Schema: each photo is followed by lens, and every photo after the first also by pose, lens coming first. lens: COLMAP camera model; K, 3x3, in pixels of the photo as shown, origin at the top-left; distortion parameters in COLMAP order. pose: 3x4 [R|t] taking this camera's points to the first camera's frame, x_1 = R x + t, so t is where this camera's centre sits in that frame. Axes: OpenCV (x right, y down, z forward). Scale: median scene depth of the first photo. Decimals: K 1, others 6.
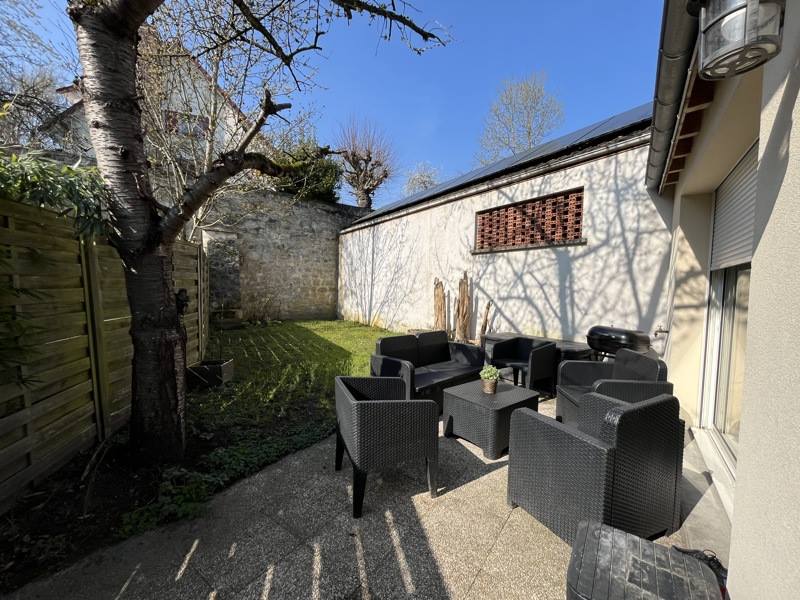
lens RADIAL K [[320.6, 0, 400.0], [0, 320.6, 300.0], [0, 0, 1]] dist [-0.001725, -0.000072]
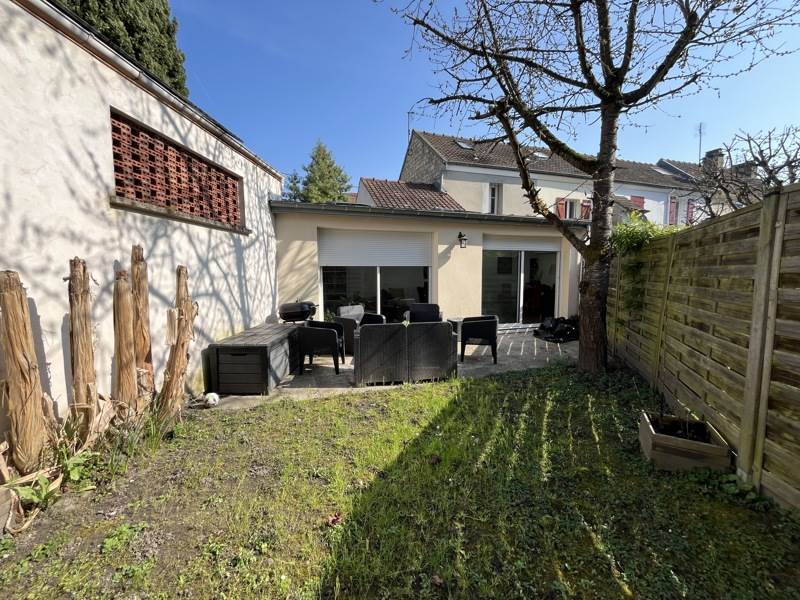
lens RADIAL K [[320.6, 0, 400.0], [0, 320.6, 300.0], [0, 0, 1]] dist [-0.001725, -0.000072]
pose [[-0.806931, -0.071638, 0.586285, -0.460519], [0.010010, 0.990816, 0.134846, -0.100307], [-0.590561, 0.114680, -0.798803, 1.552323]]
